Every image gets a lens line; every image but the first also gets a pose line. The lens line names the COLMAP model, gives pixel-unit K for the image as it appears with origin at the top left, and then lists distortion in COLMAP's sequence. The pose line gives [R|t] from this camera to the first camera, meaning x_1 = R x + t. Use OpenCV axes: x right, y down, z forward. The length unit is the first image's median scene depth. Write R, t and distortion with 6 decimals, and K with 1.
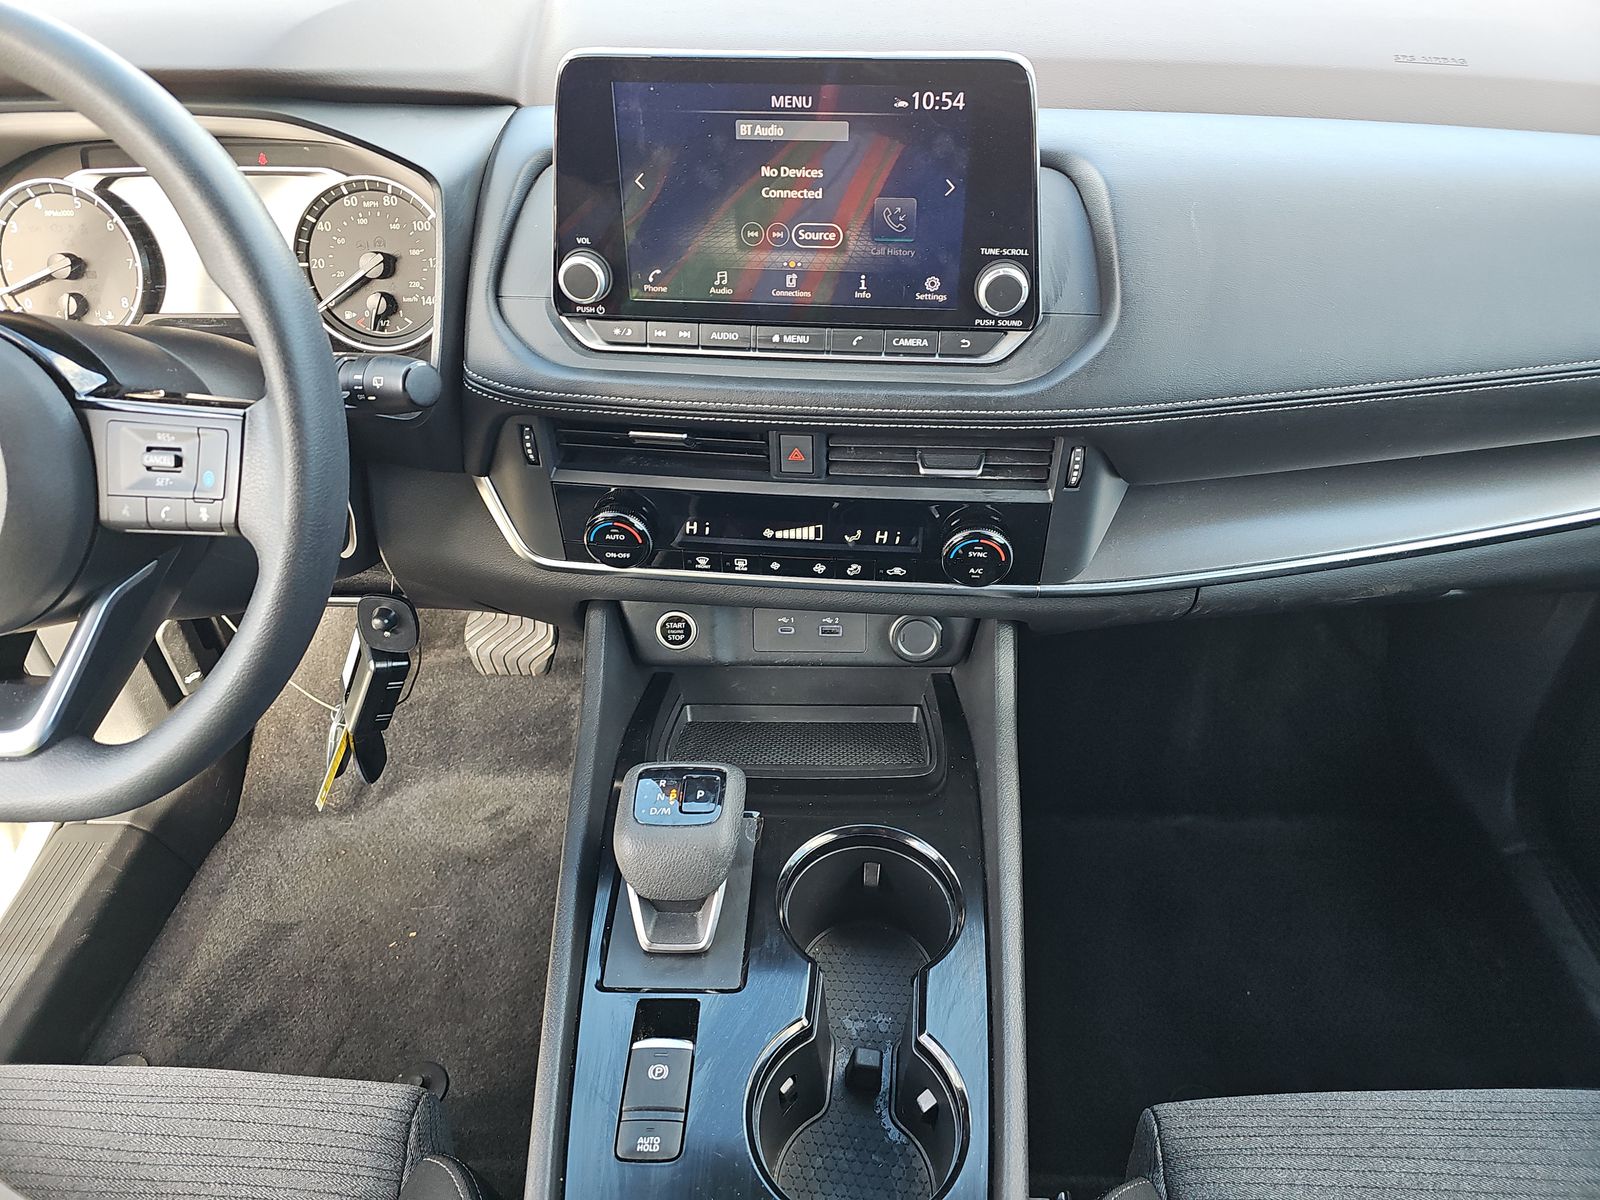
lens RADIAL K [[960.1, 0, 804.8], [0, 960.1, 593.9], [0, 0, 1]] dist [-0.003001, -0.011786]
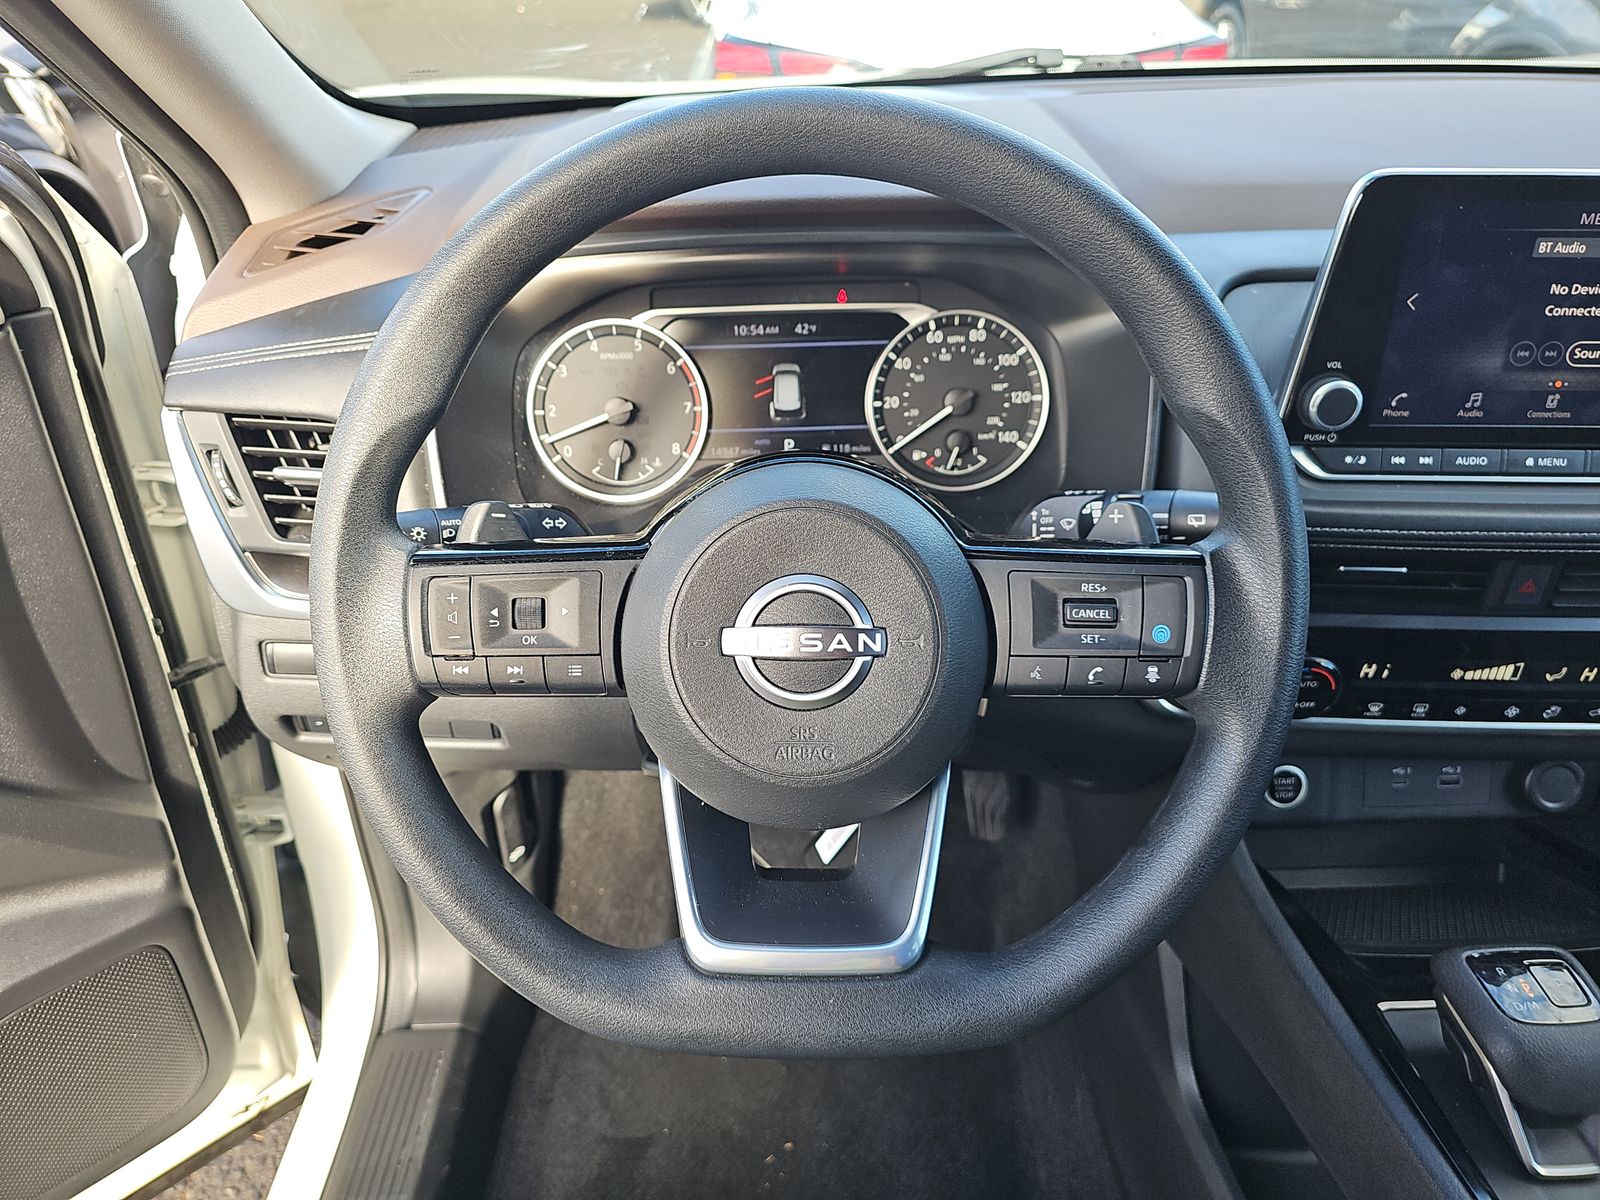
lens RADIAL K [[960.1, 0, 784.8], [0, 960.1, 583.2], [0, 0, 1]] dist [-0.003001, -0.011786]
pose [[0.999486, -0.031026, 0.008075, -0.673789], [0.031892, 0.987921, -0.151643, -0.031747], [-0.003272, 0.151822, 0.988402, 0.103020]]
